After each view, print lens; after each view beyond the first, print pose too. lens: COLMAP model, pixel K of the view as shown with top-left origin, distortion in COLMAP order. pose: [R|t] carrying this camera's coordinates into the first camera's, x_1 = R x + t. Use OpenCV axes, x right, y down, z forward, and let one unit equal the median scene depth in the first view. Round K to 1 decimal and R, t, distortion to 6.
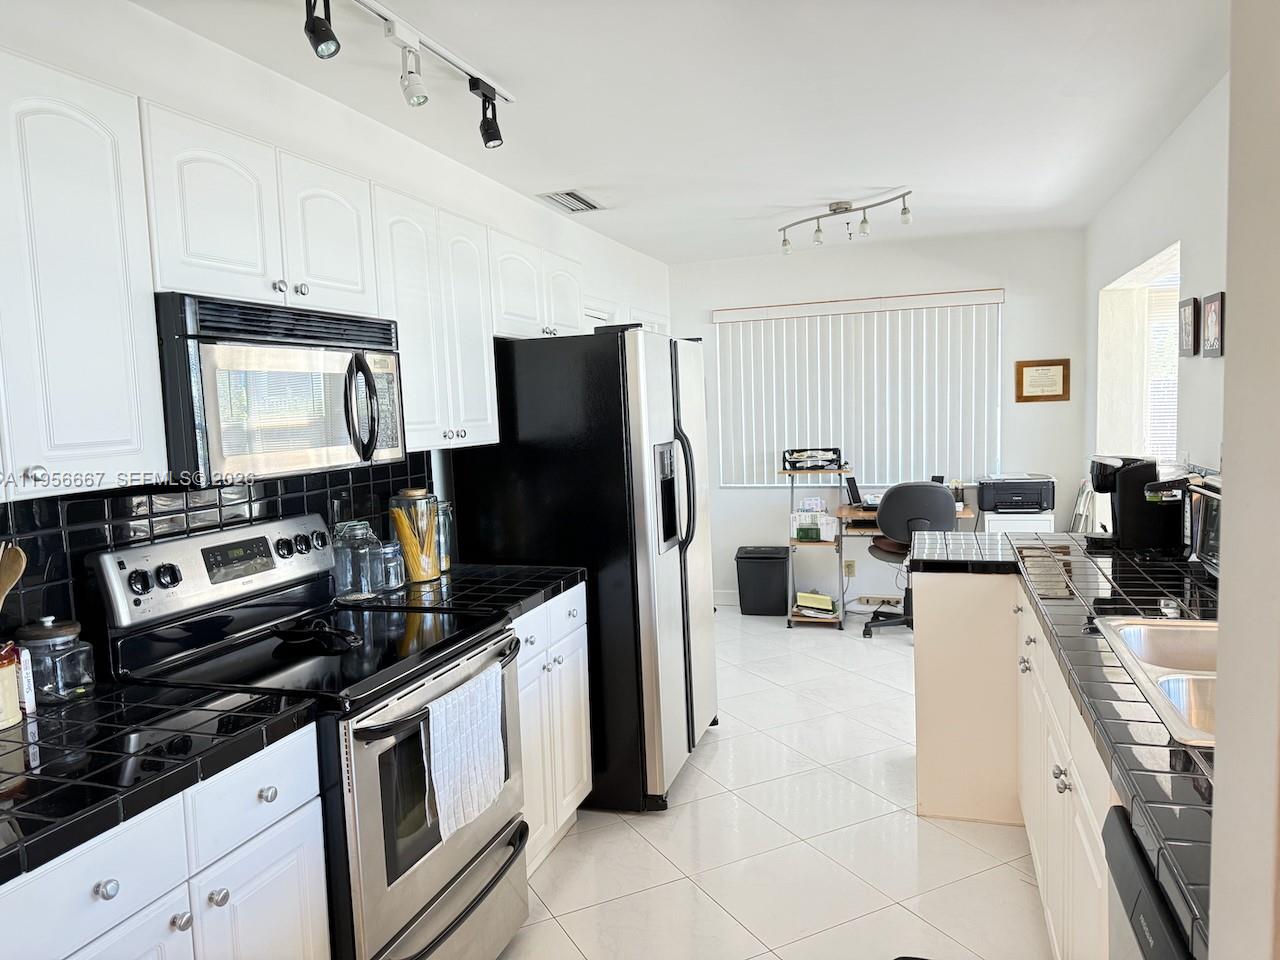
lens RADIAL K [[894.3, 0, 639.3], [0, 894.3, 485.7], [0, 0, 1]] dist [0.006673, -0.001401]
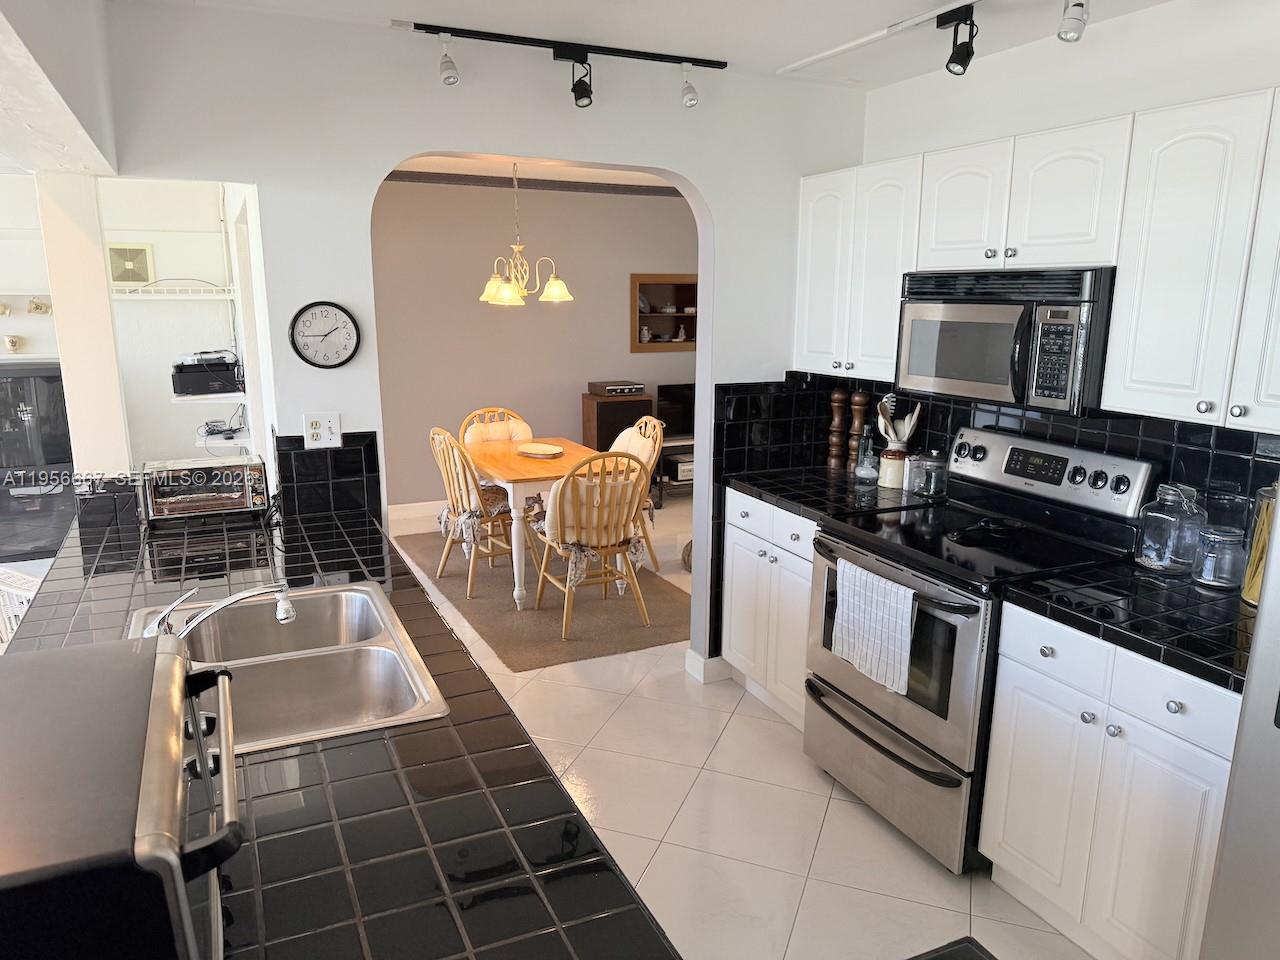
lens RADIAL K [[894.3, 0, 636.3], [0, 894.3, 487.3], [0, 0, 1]] dist [0.006673, -0.001401]
pose [[-0.740576, 0.190642, -0.644363, 0.792347], [-0.022927, 0.951185, 0.307769, -0.265345], [0.671582, 0.242699, -0.700054, 1.517492]]
